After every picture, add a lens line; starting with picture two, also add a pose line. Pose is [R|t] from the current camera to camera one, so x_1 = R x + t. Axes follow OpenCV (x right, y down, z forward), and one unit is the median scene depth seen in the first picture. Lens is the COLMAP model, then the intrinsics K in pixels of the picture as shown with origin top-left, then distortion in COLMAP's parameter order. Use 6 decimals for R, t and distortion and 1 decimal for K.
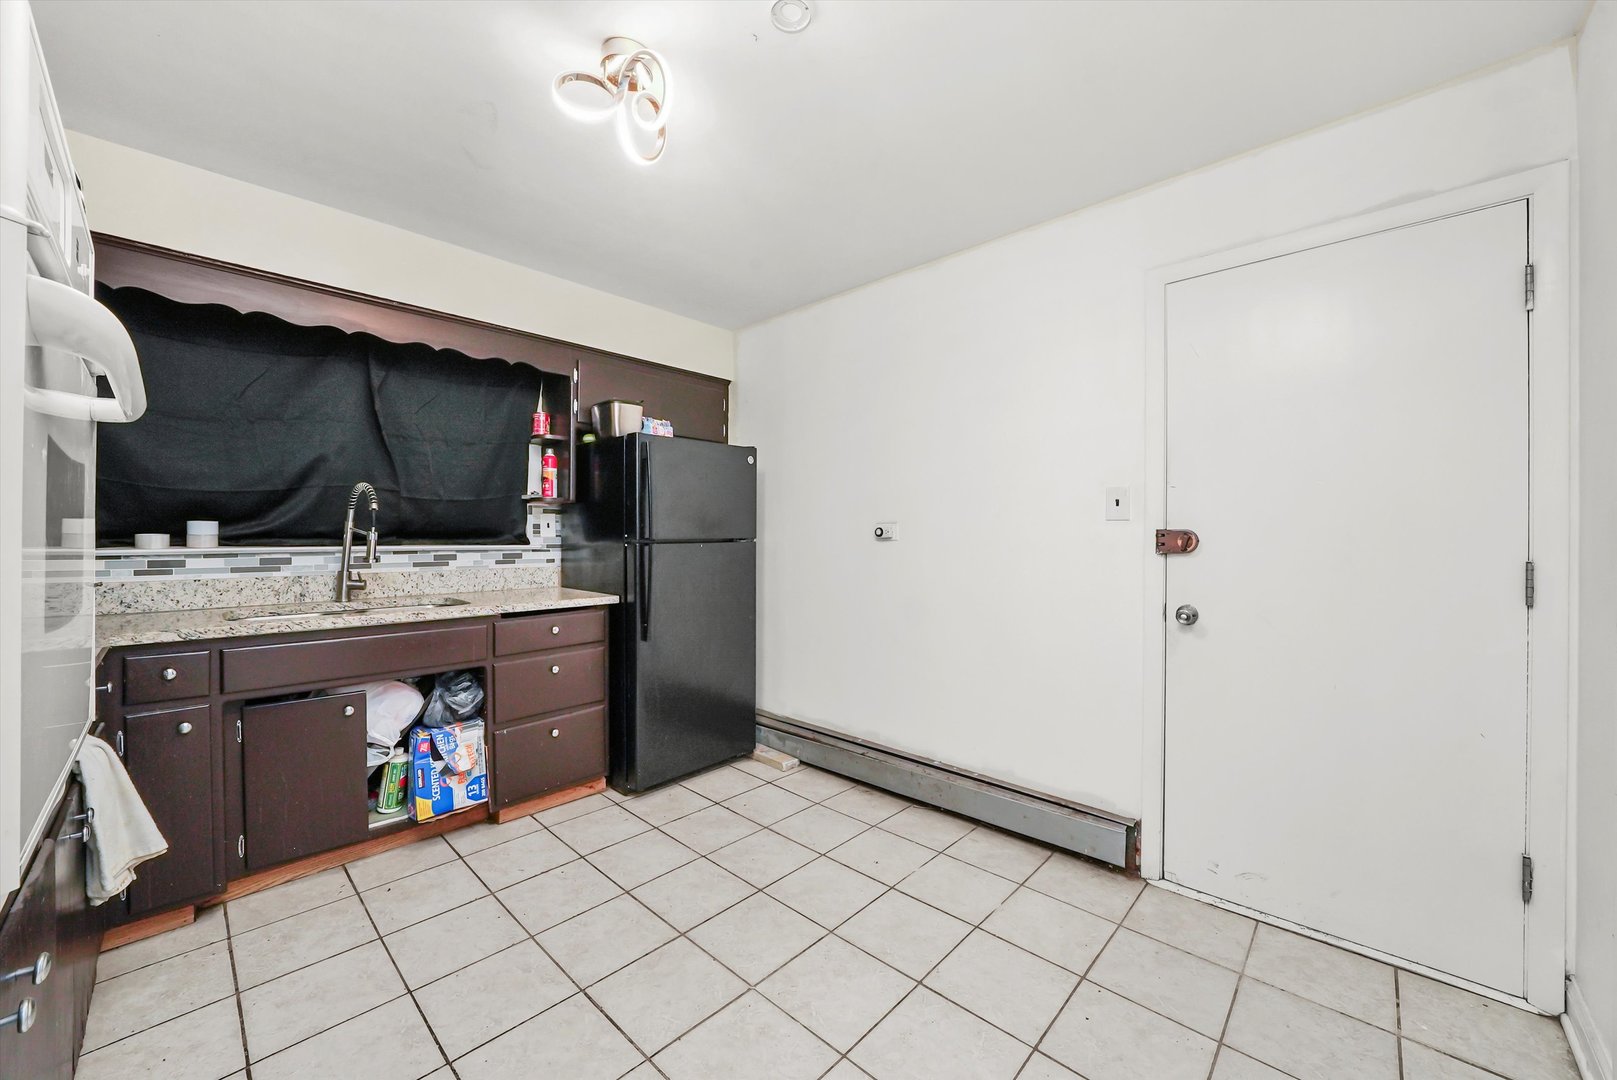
lens RADIAL K [[576.3, 0, 808.5], [0, 576.3, 540.0], [0, 0, 1]] dist [-0.018631, -0.000009]
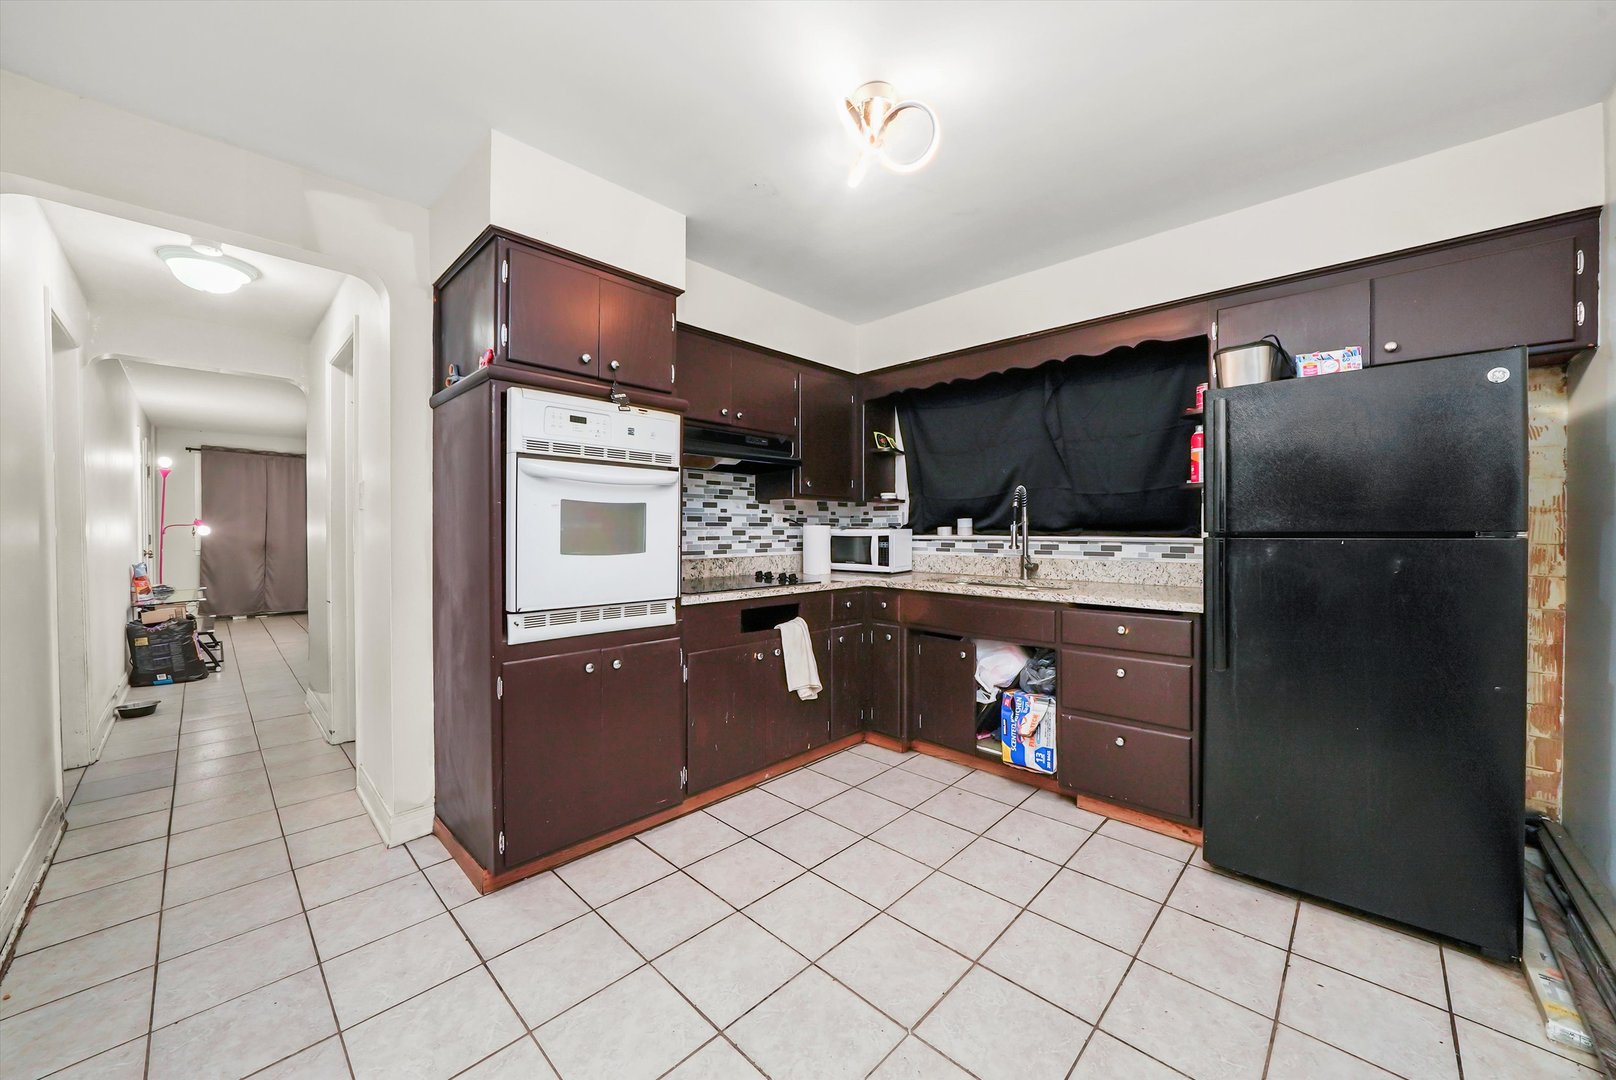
lens RADIAL K [[575.9, 0, 808.0], [0, 575.9, 540.0], [0, 0, 1]] dist [-0.018631, -0.000009]
pose [[0.020075, 0.020359, -0.999591, 0.485349], [-0.004670, 0.999784, 0.020269, -0.003932], [0.999788, 0.004261, 0.020165, 0.506713]]
